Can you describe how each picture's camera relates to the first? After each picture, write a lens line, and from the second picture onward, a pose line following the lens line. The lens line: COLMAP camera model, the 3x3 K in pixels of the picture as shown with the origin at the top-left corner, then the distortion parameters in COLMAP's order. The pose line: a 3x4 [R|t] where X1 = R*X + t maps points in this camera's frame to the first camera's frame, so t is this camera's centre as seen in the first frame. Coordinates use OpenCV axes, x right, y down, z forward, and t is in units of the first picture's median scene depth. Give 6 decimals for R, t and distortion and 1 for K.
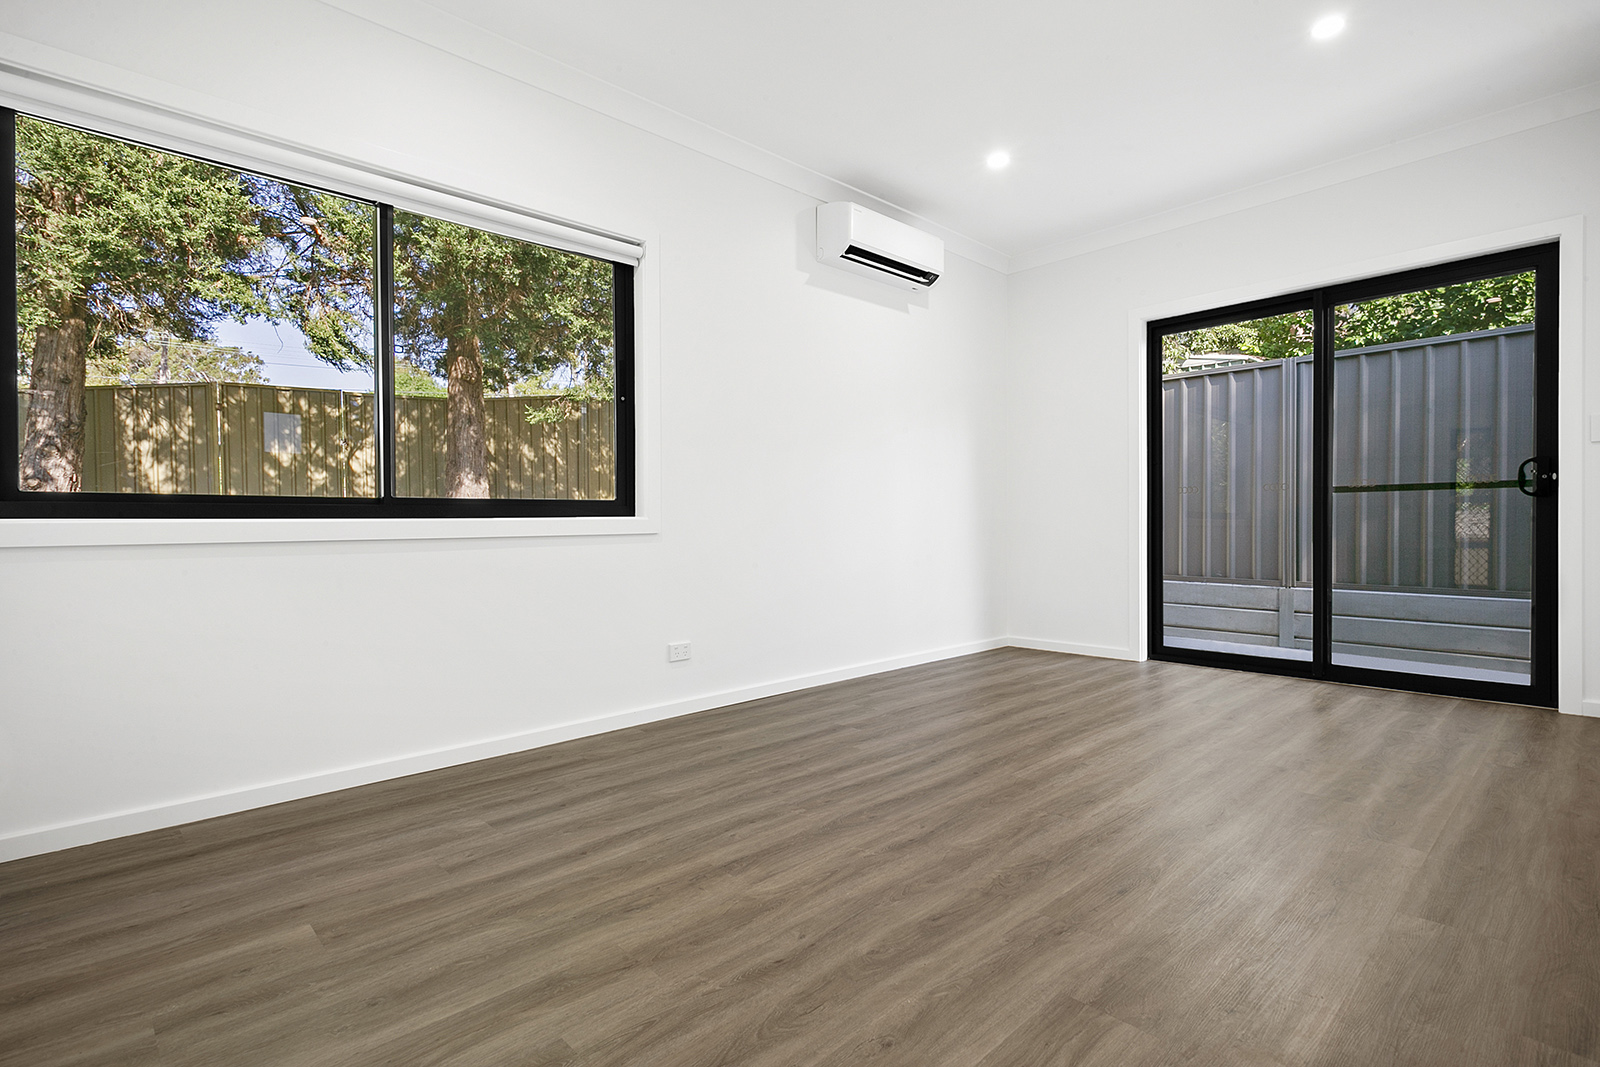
lens RADIAL K [[774.3, 0, 776.8], [0, 774.3, 535.2], [0, 0, 1]] dist [-0.001222, 0.003148]
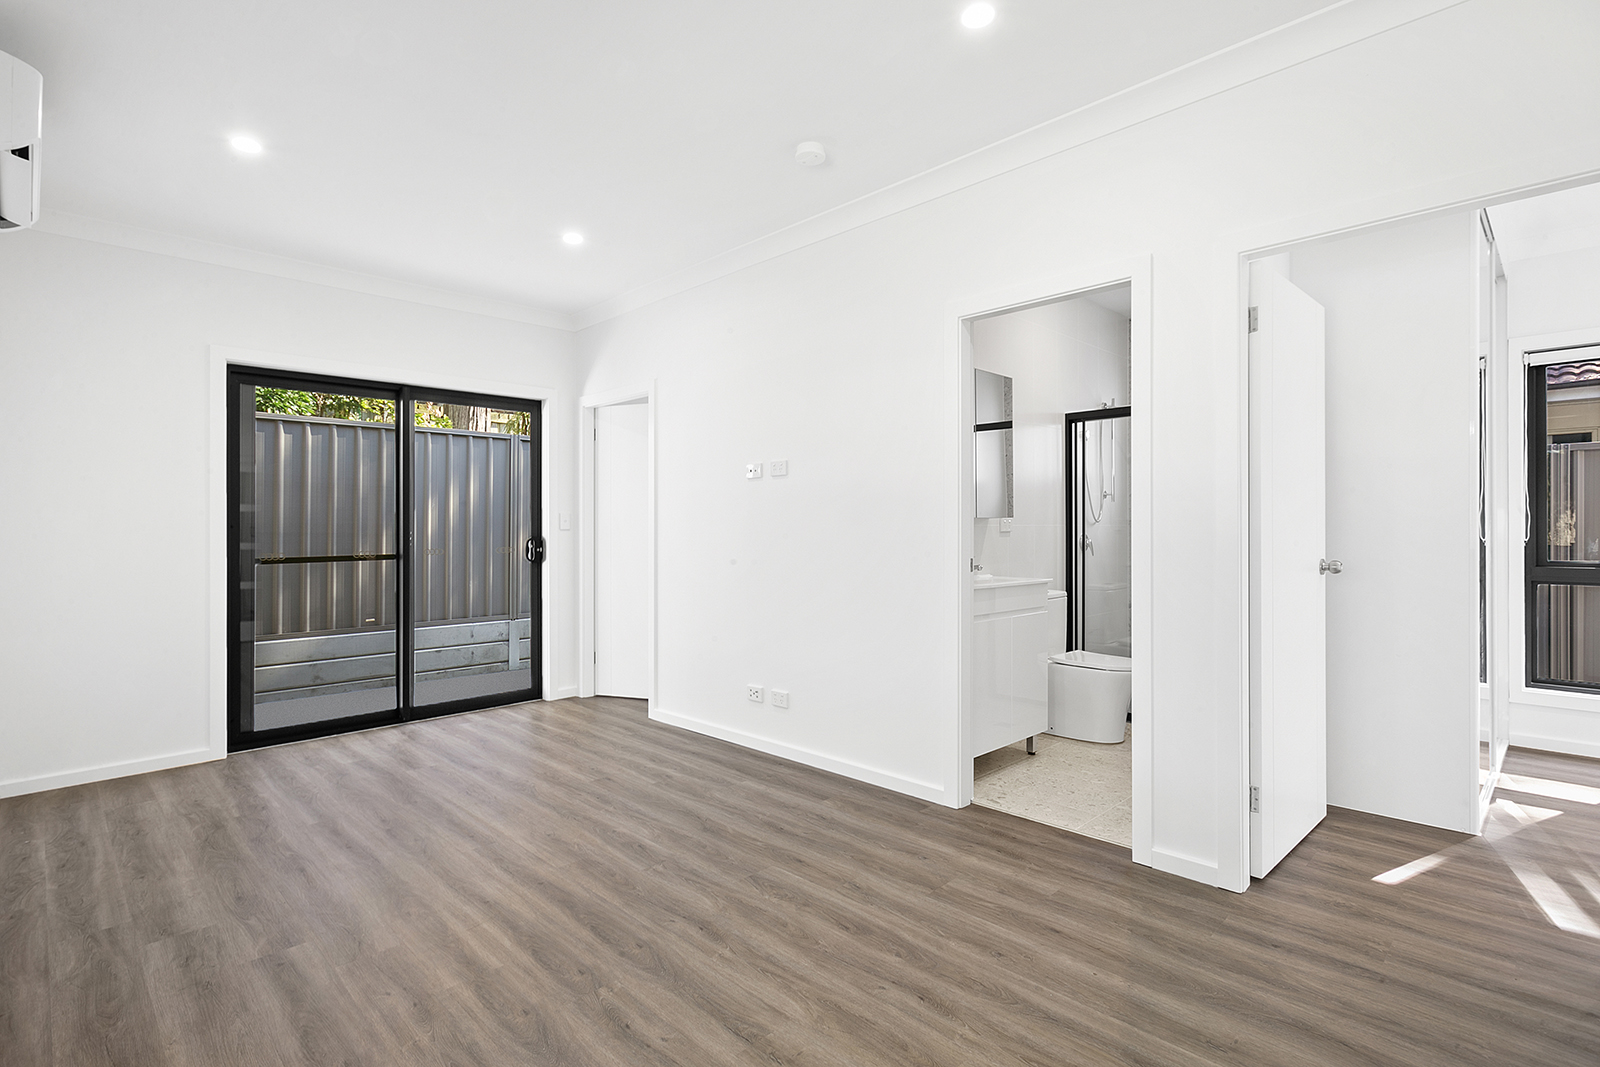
lens RADIAL K [[774.3, 0, 791.4], [0, 774.3, 534.4], [0, 0, 1]] dist [-0.001222, 0.003148]
pose [[-0.039529, 0.003021, 0.999214, -0.657587], [0.025938, 0.999662, -0.001997, -0.105677], [-0.998882, 0.025838, -0.039594, 0.659022]]
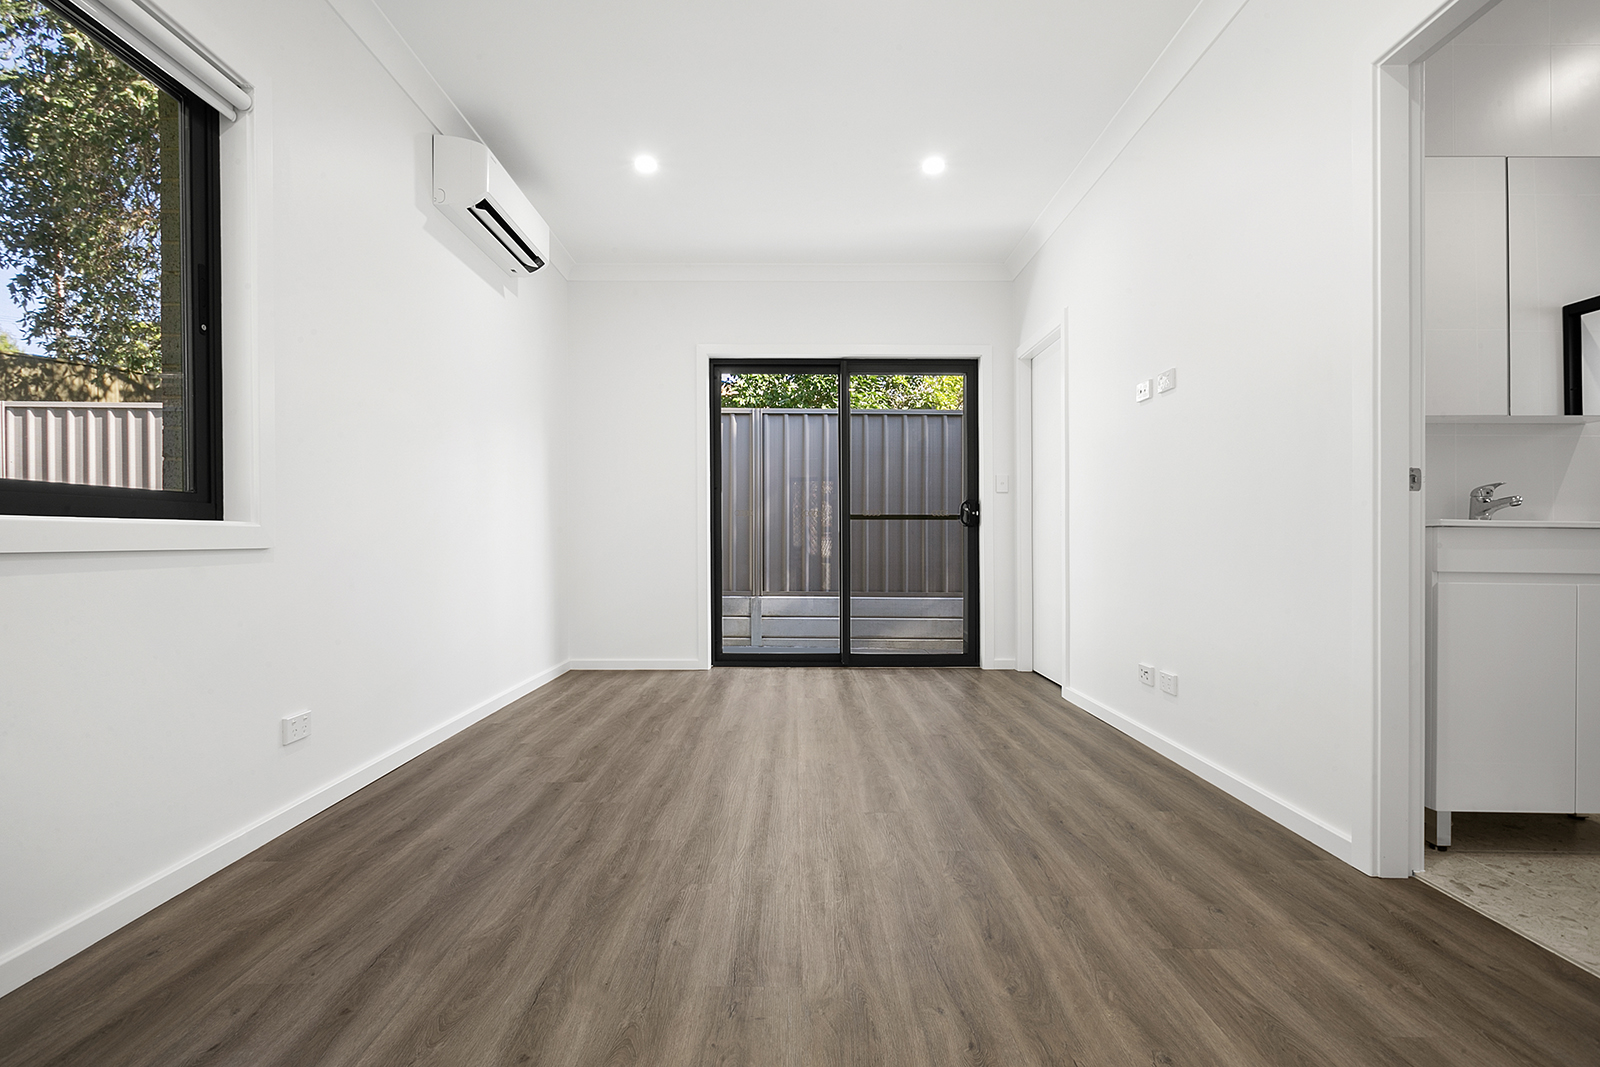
lens RADIAL K [[774.3, 0, 793.3], [0, 774.3, 529.3], [0, 0, 1]] dist [-0.001222, 0.003148]
pose [[0.674181, 0.025829, 0.738115, -0.403120], [0.002472, 0.999304, -0.037226, 0.012848], [-0.738562, 0.026921, 0.673647, 0.300244]]
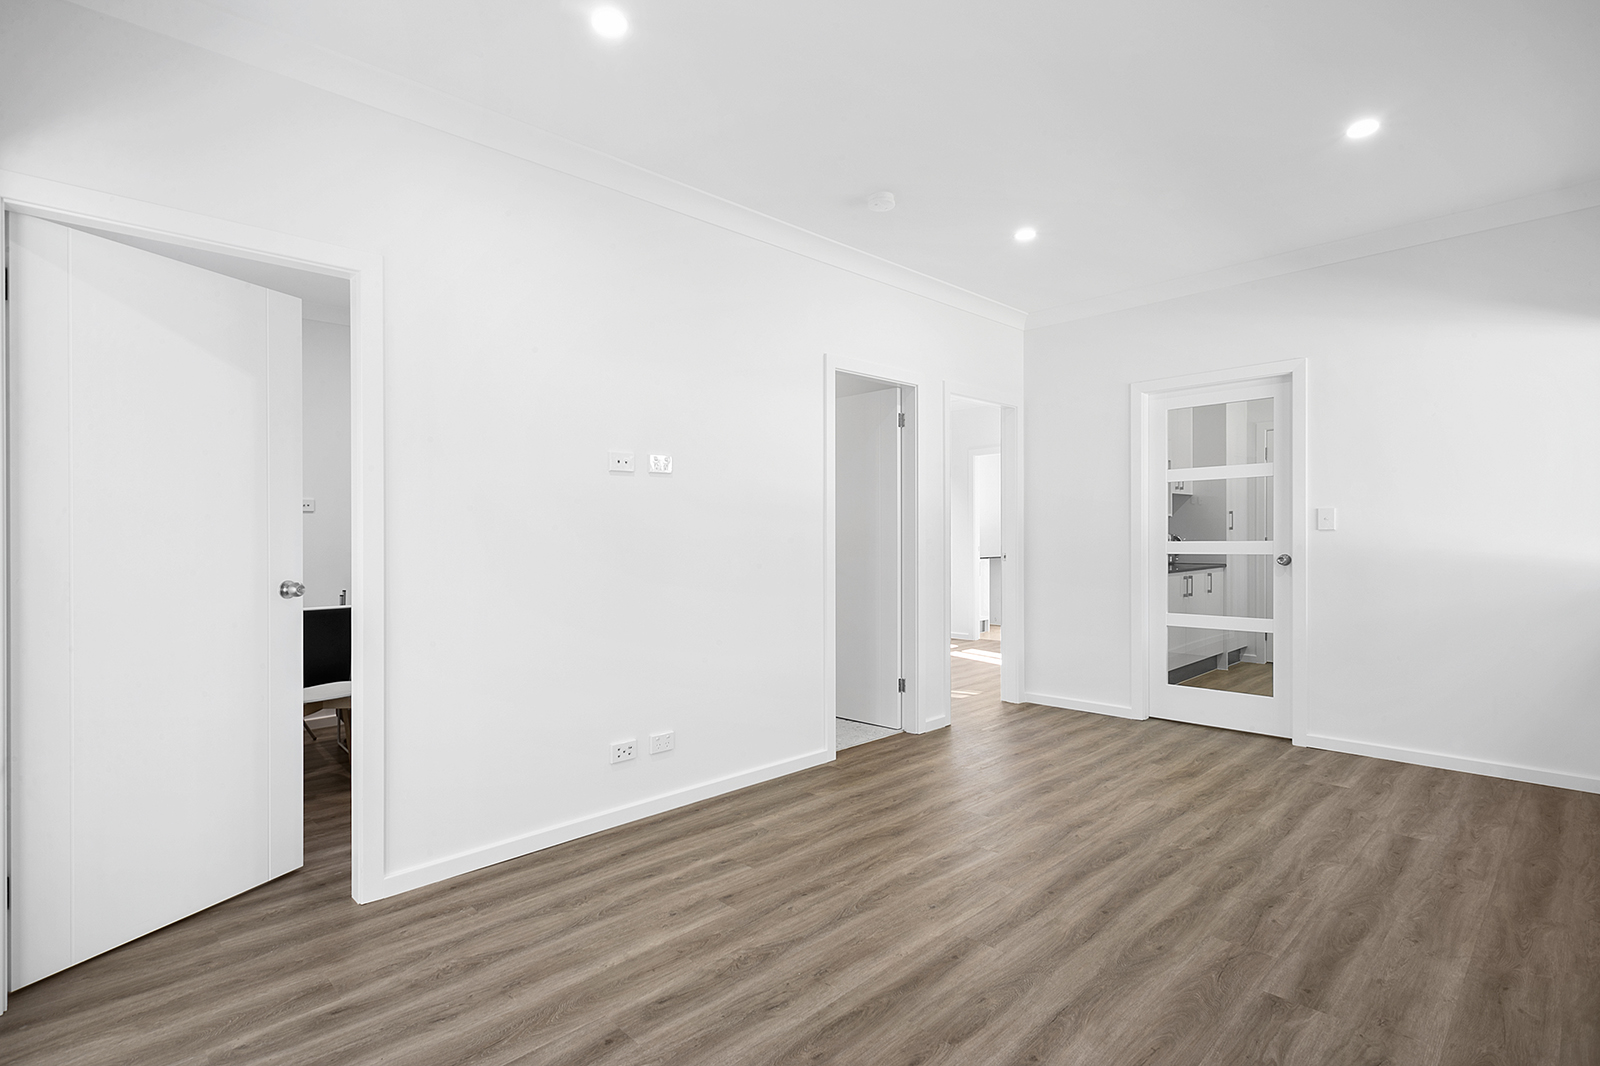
lens RADIAL K [[774.3, 0, 793.7], [0, 774.3, 531.6], [0, 0, 1]] dist [-0.001222, 0.003148]
pose [[-0.999283, 0.022881, -0.030177, 0.539607], [0.022606, 0.999700, 0.009432, -0.135224], [0.030384, 0.008743, -0.999500, 1.770986]]
